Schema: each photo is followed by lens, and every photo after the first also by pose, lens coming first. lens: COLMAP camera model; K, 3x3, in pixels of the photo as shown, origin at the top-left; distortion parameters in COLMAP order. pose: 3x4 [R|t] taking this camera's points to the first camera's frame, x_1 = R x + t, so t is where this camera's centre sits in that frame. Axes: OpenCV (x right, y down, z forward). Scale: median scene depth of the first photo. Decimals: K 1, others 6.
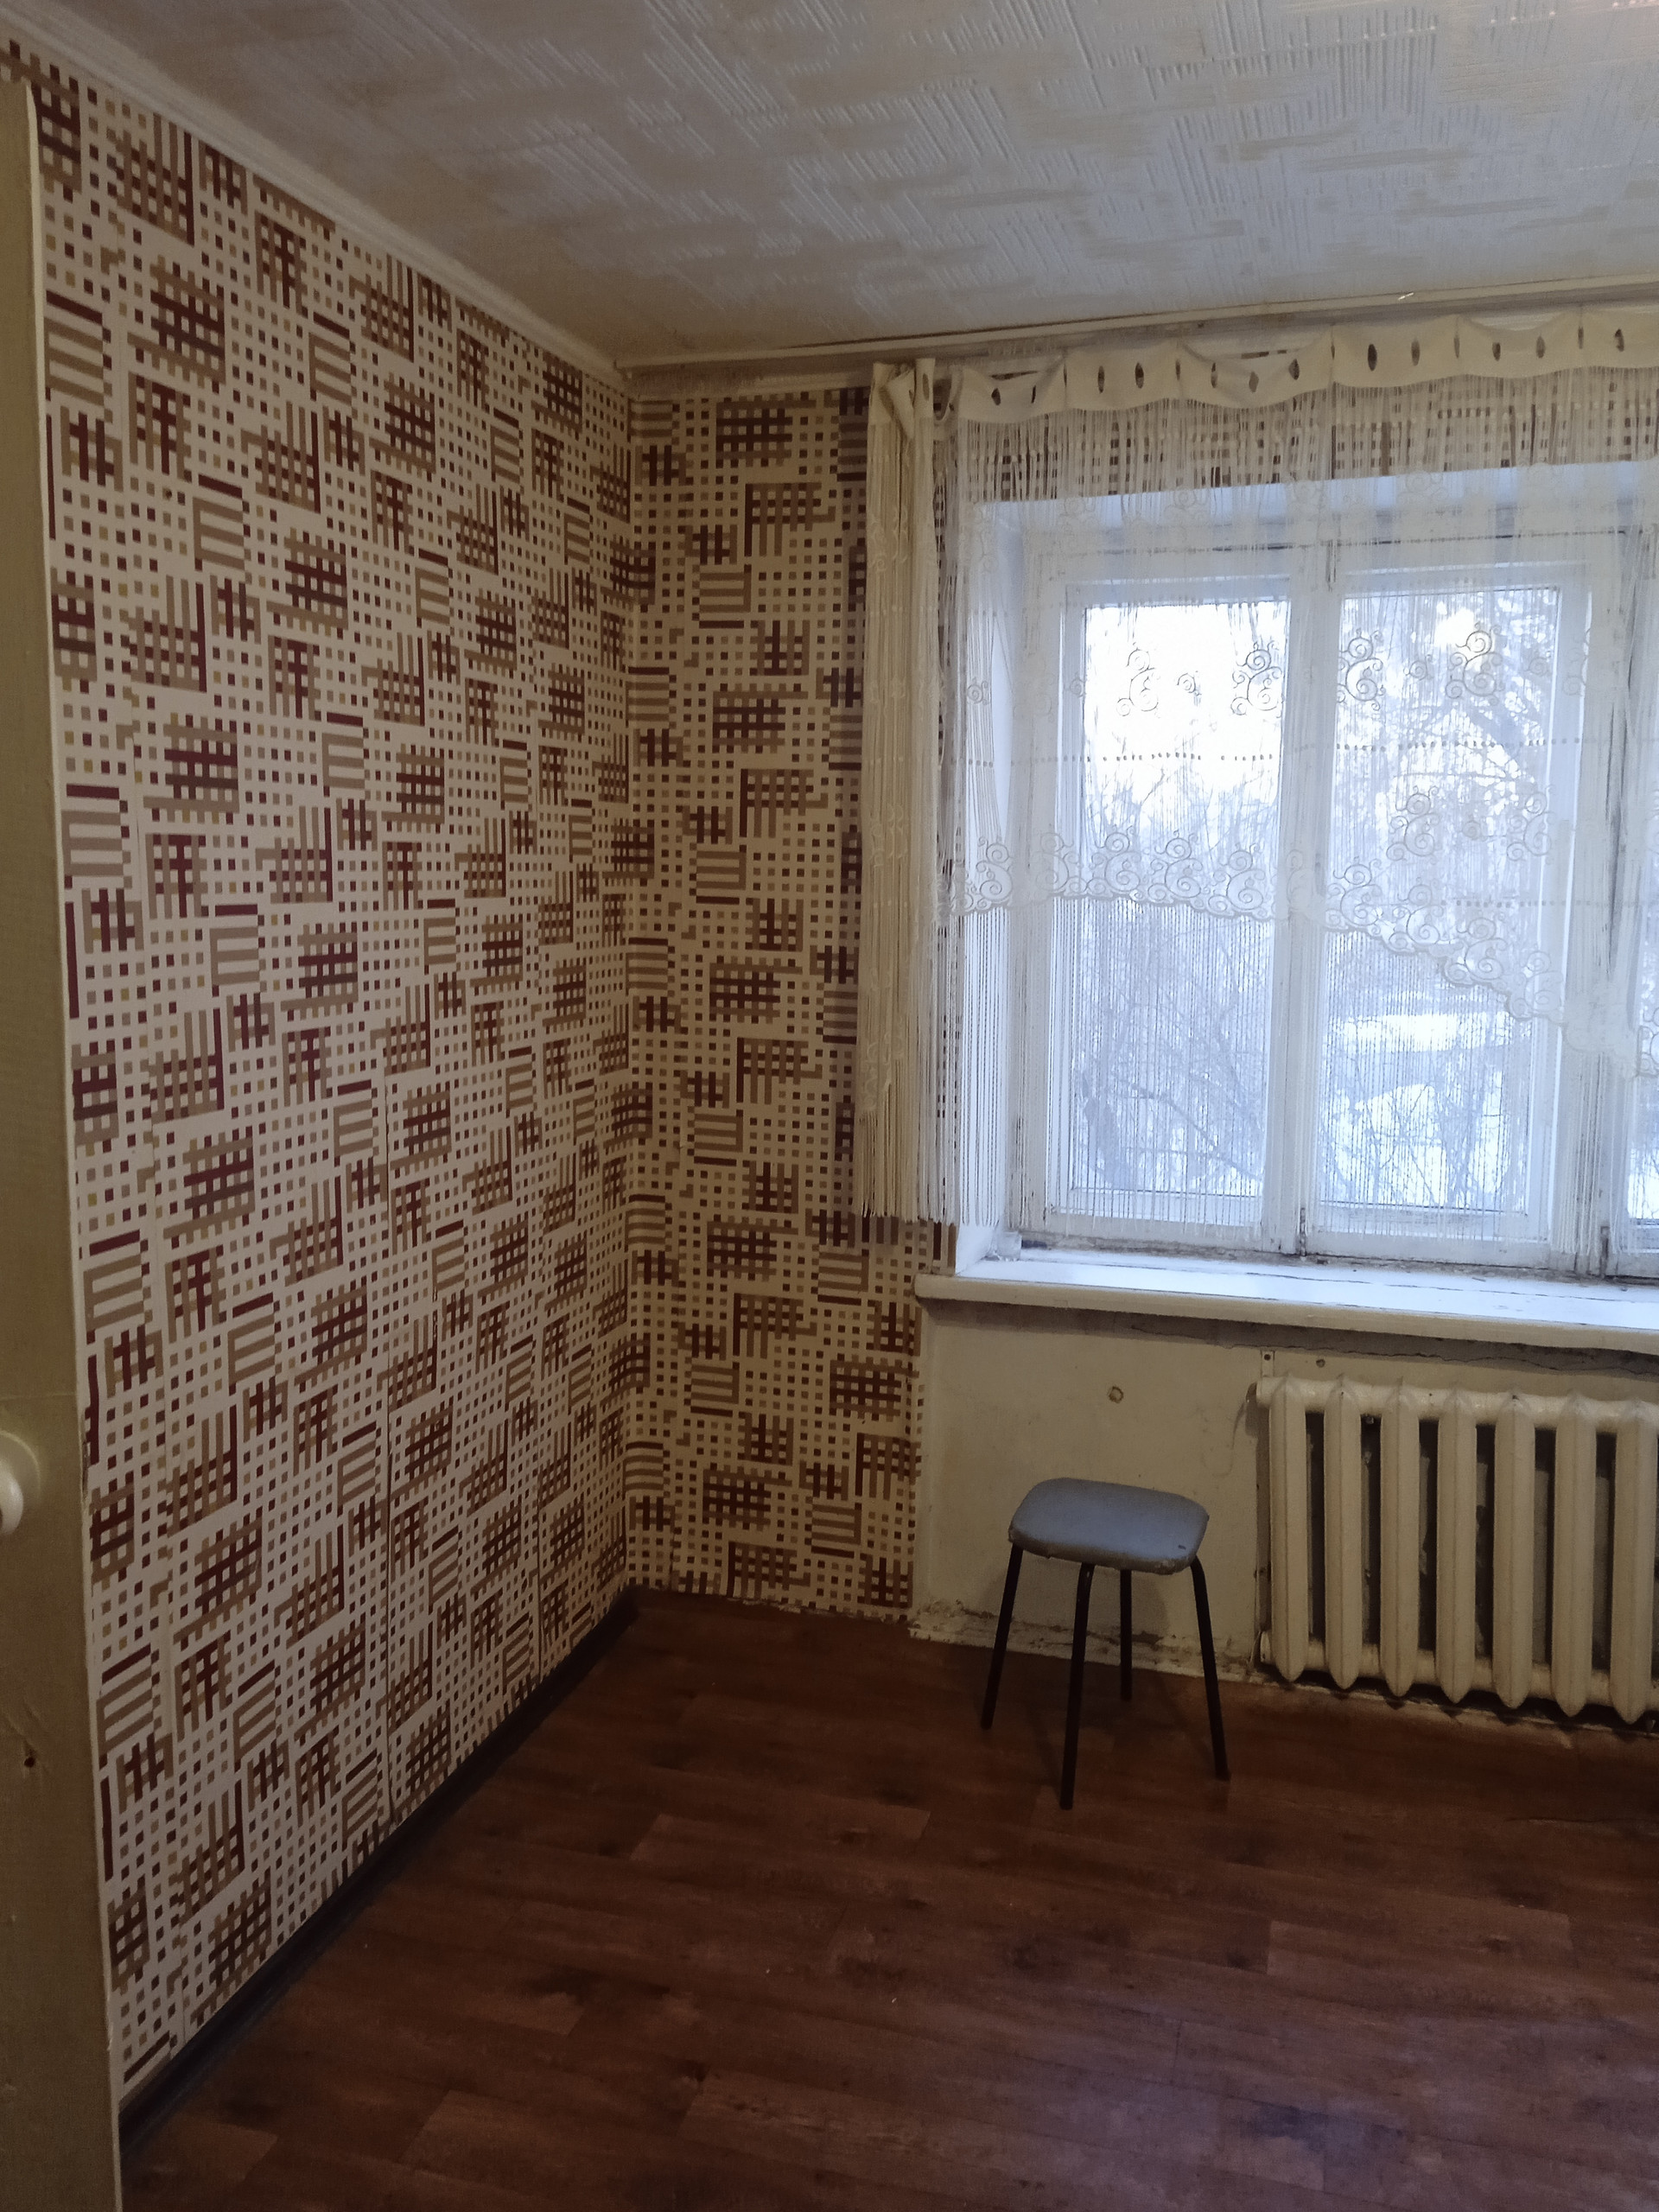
lens RADIAL K [[1856.6, 0, 823.7], [0, 1856.6, 1104.8], [0, 0, 1]] dist [0.095002, -0.107768]
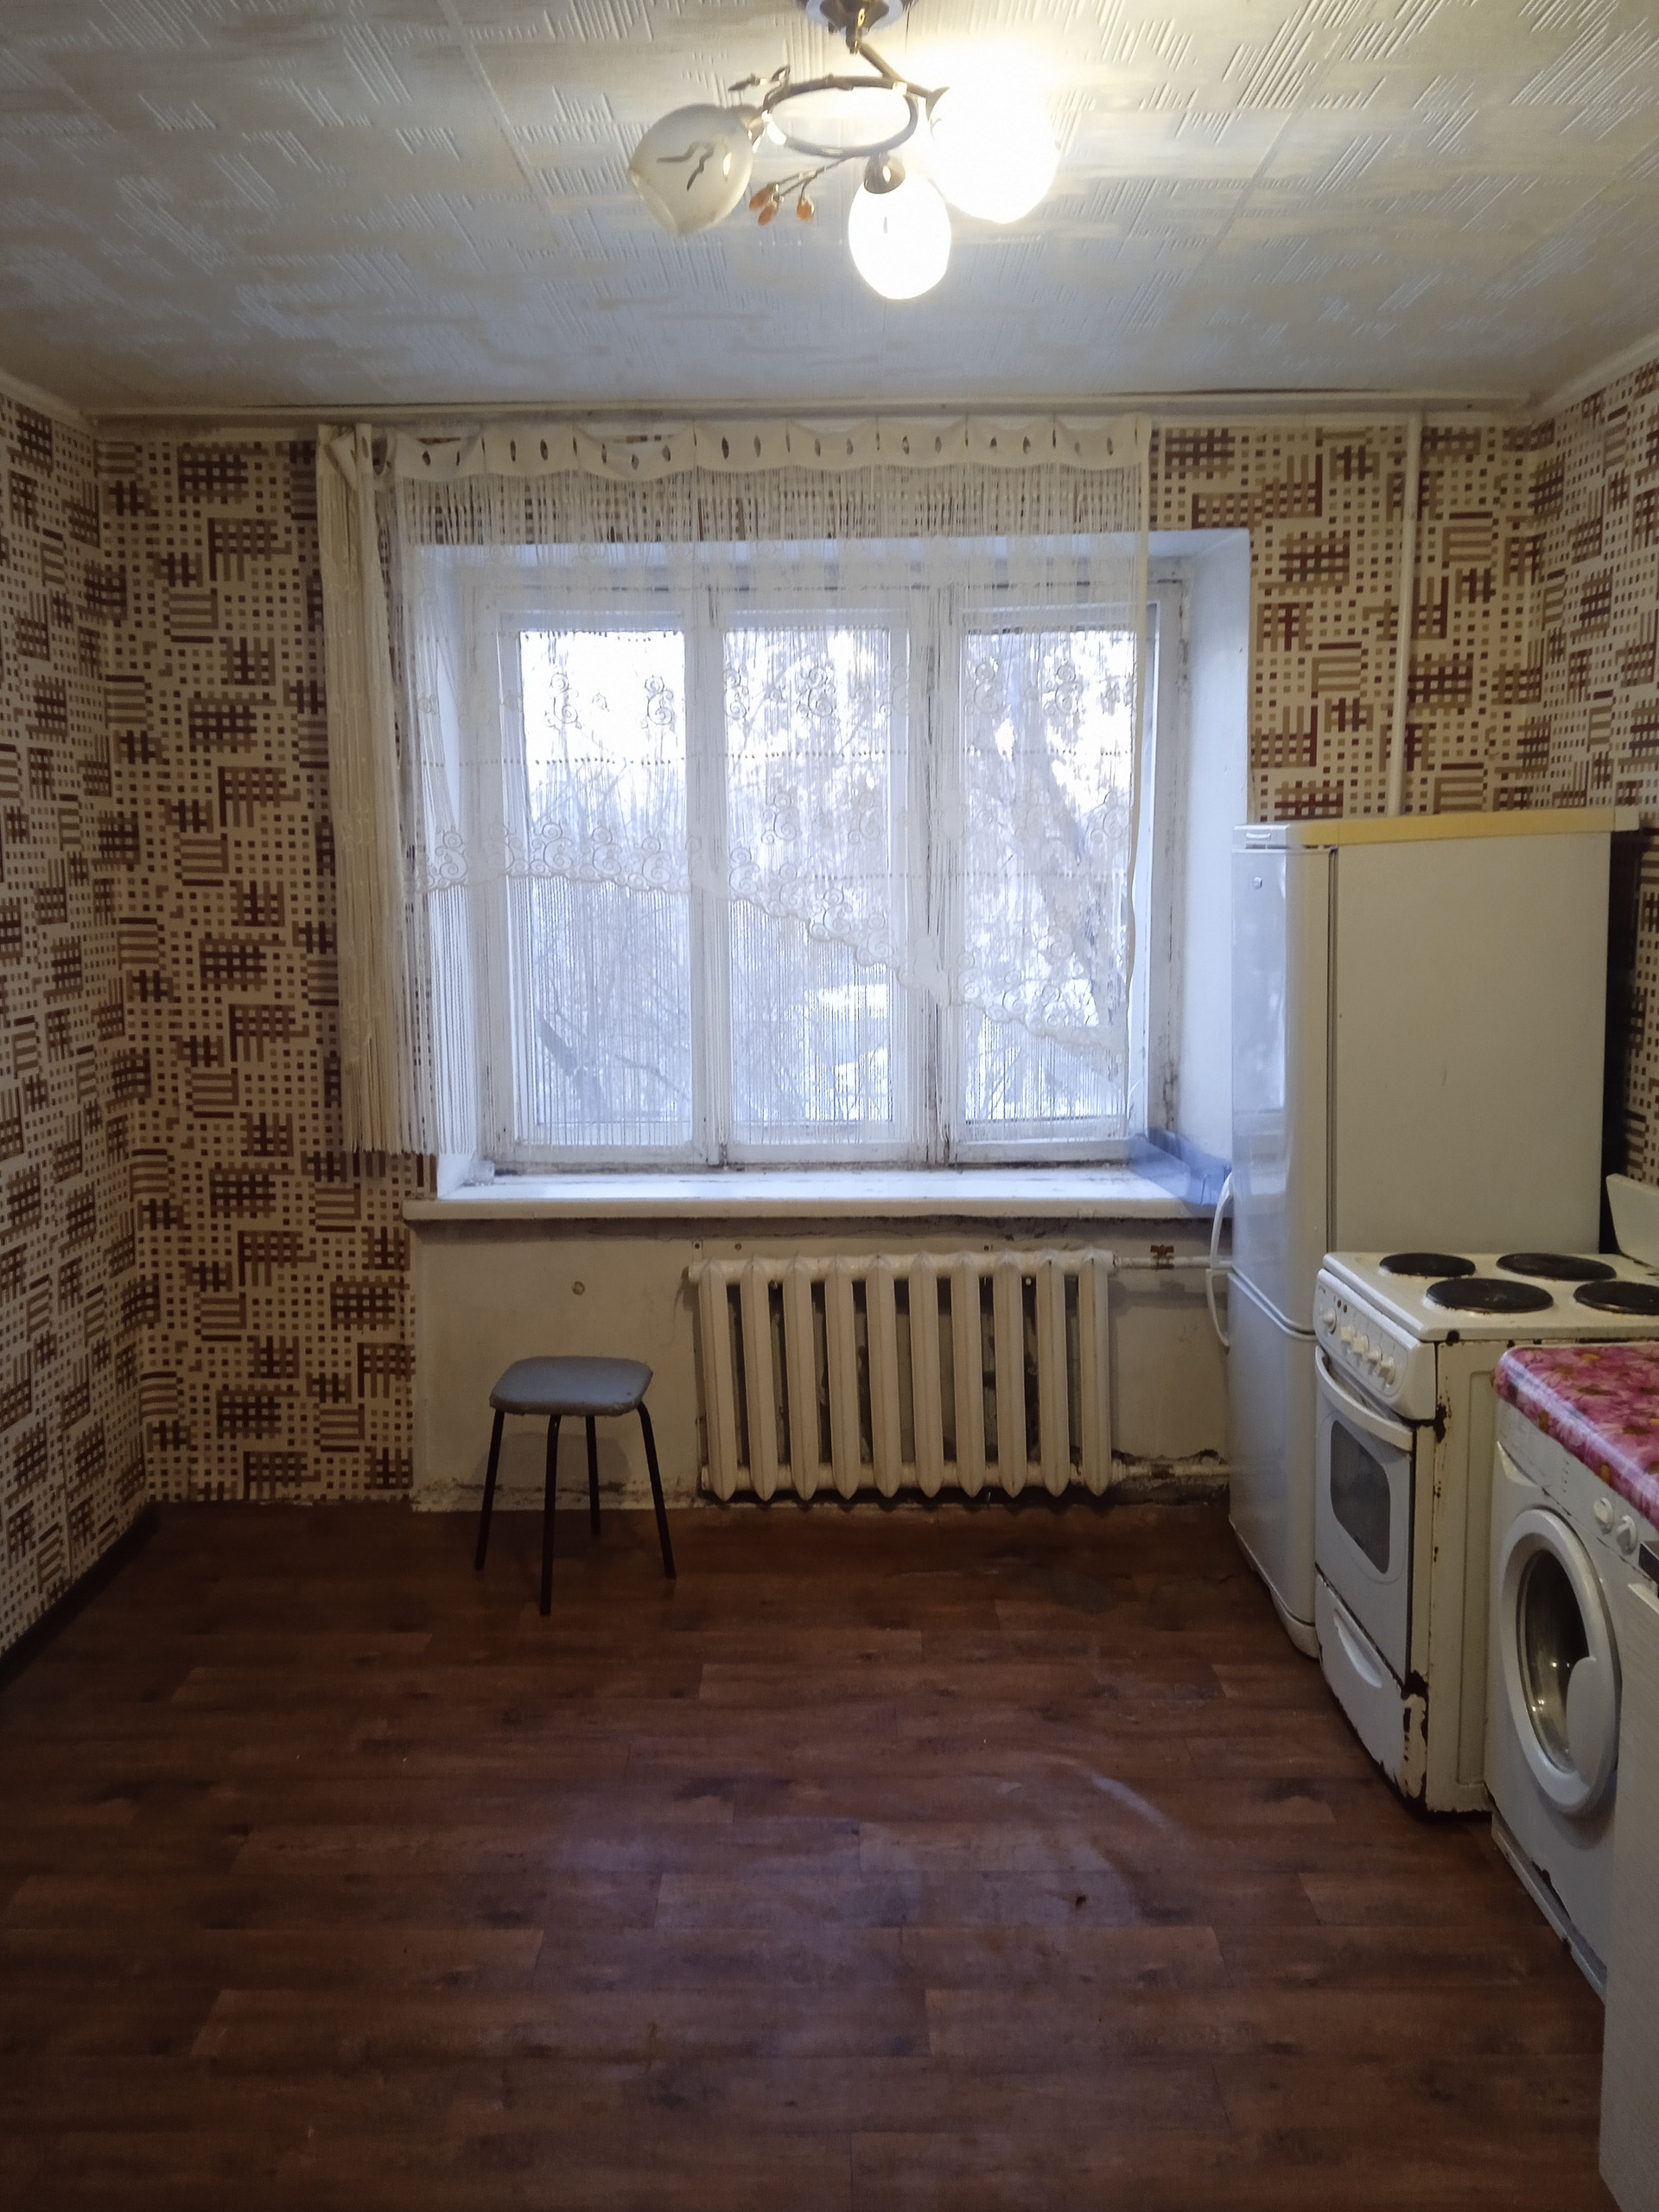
lens RADIAL K [[1856.6, 0, 832.4], [0, 1856.6, 1107.4], [0, 0, 1]] dist [0.095002, -0.107768]
pose [[0.961949, -0.051651, 0.268301, -0.002148], [0.049132, 0.998663, 0.016100, 0.028723], [-0.268774, -0.002305, 0.963201, -0.216377]]
